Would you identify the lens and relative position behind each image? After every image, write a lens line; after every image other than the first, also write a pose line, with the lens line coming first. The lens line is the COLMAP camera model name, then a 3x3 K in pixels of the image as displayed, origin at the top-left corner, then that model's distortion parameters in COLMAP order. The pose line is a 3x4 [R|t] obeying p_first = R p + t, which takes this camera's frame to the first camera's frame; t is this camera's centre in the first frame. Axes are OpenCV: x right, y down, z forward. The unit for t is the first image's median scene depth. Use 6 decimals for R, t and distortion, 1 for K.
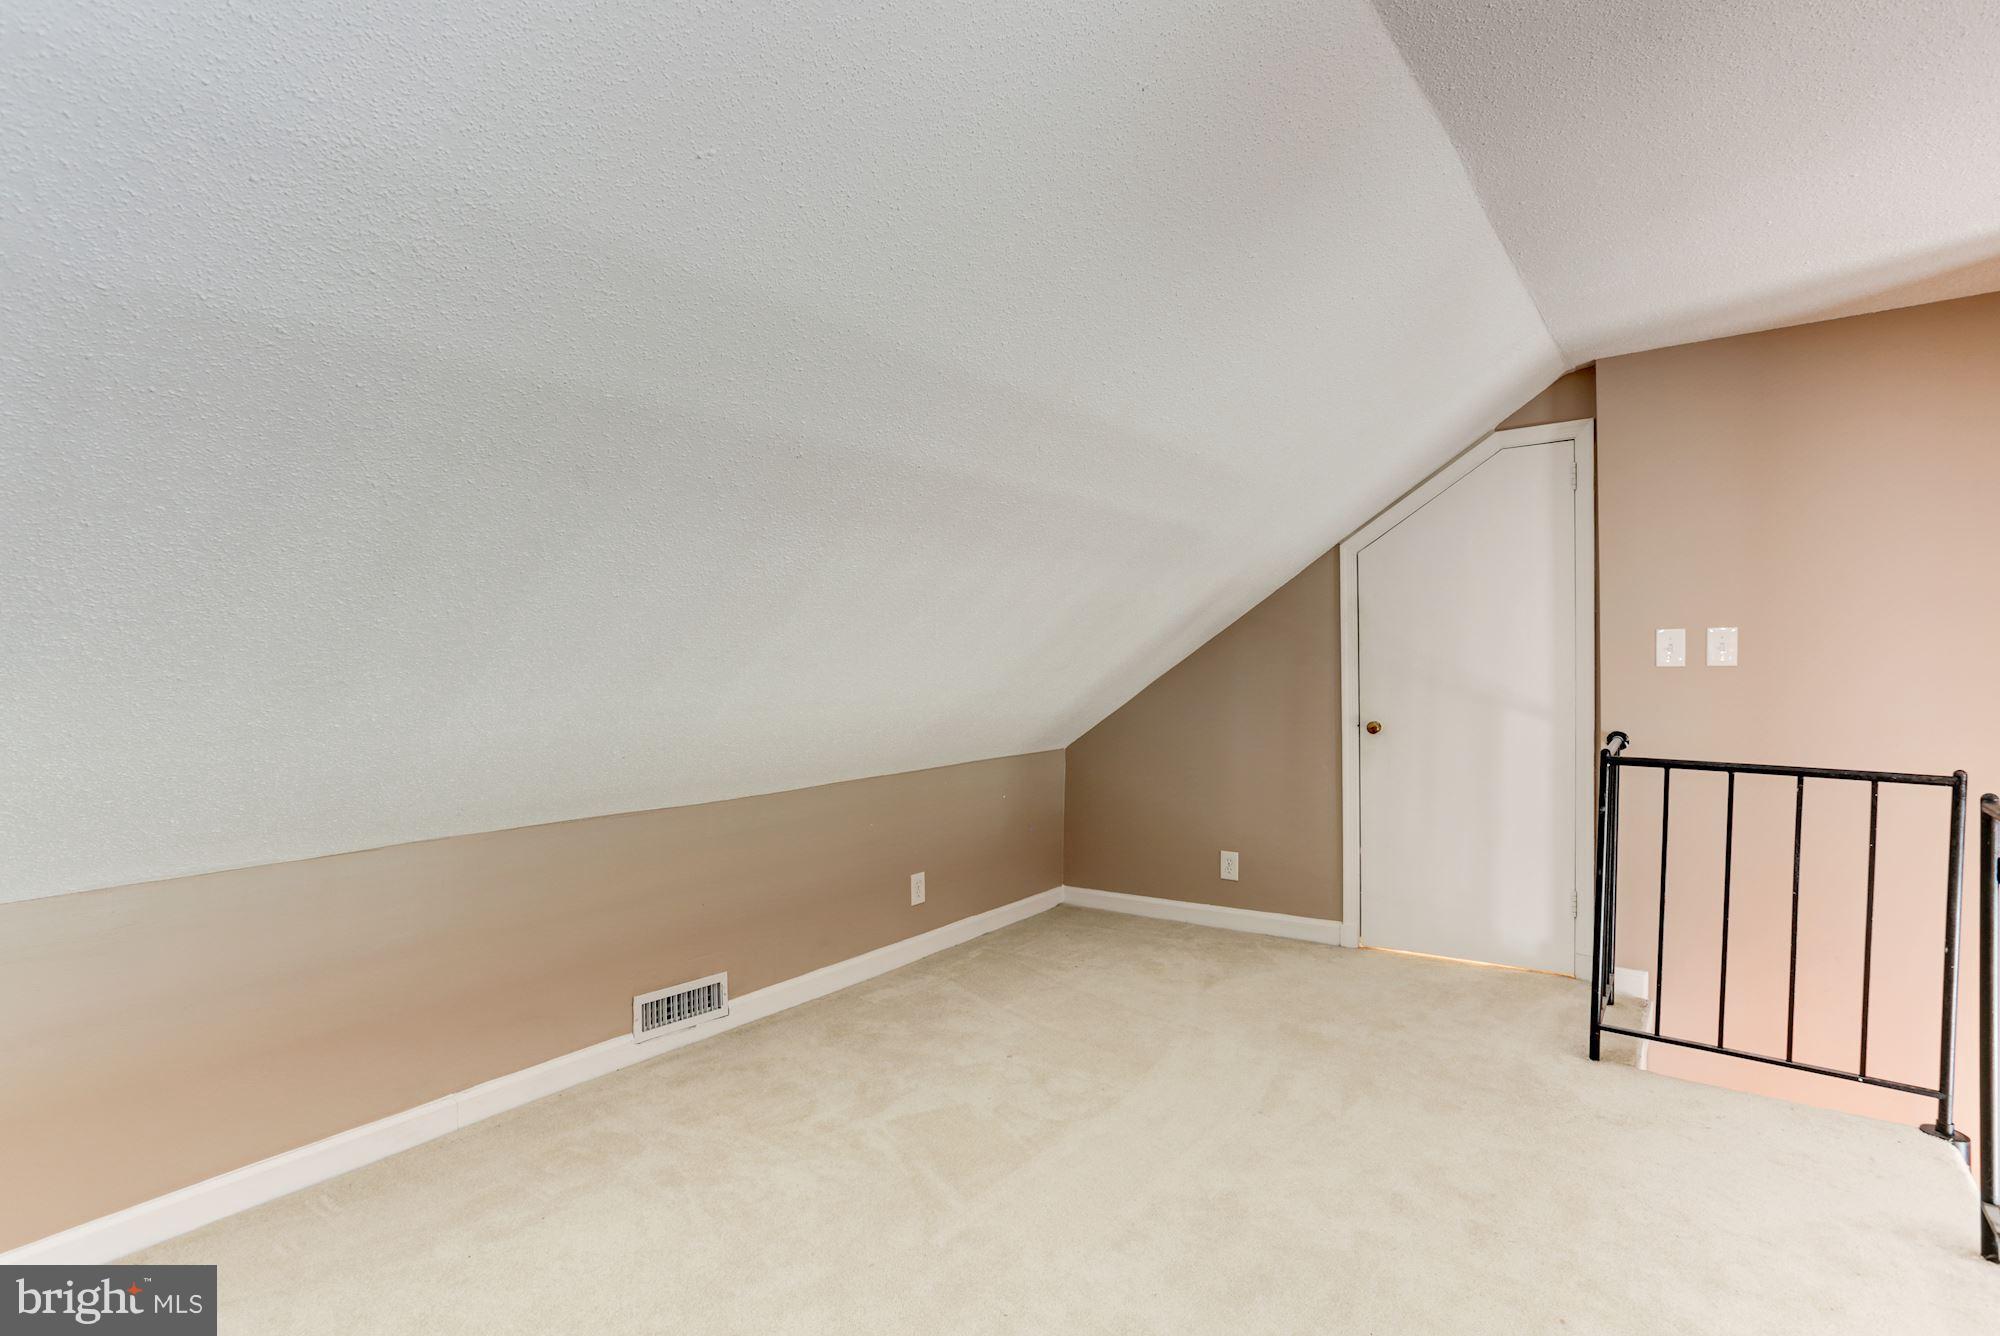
lens RADIAL K [[1007.2, 0, 996.7], [0, 1007.2, 688.4], [0, 0, 1]] dist [-0.065334, 0.048005]
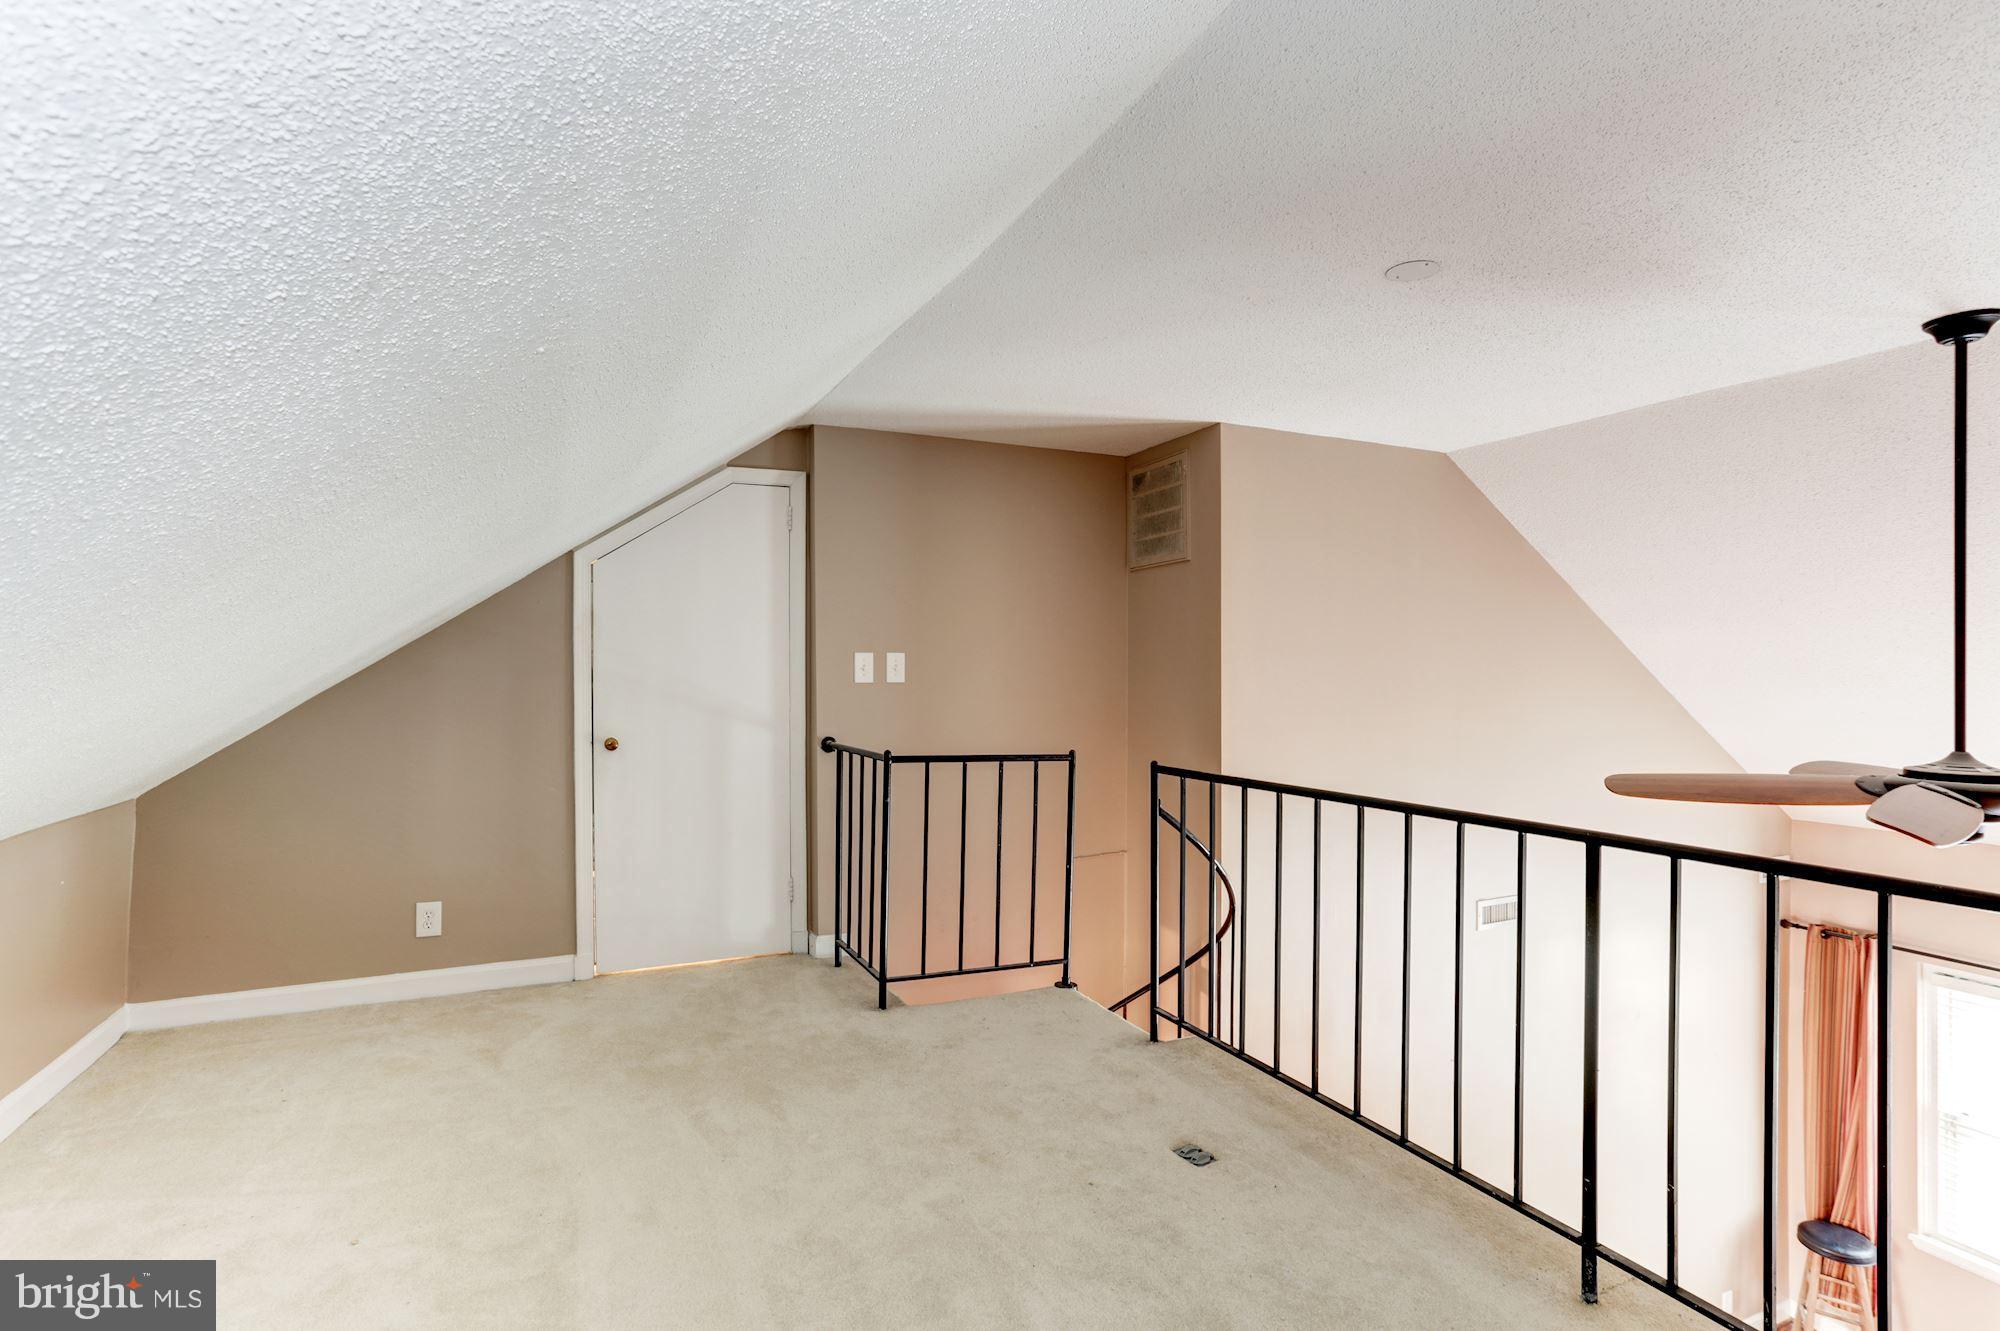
lens RADIAL K [[998.2, 0, 1000.0], [0, 998.2, 665.5], [0, 0, 1]] dist [-0.003386, 0.001008]
pose [[0.484895, 0.019711, 0.874350, -0.308086], [0.011249, 0.999523, -0.028771, -0.005012], [-0.874500, 0.023786, 0.484442, 0.210853]]
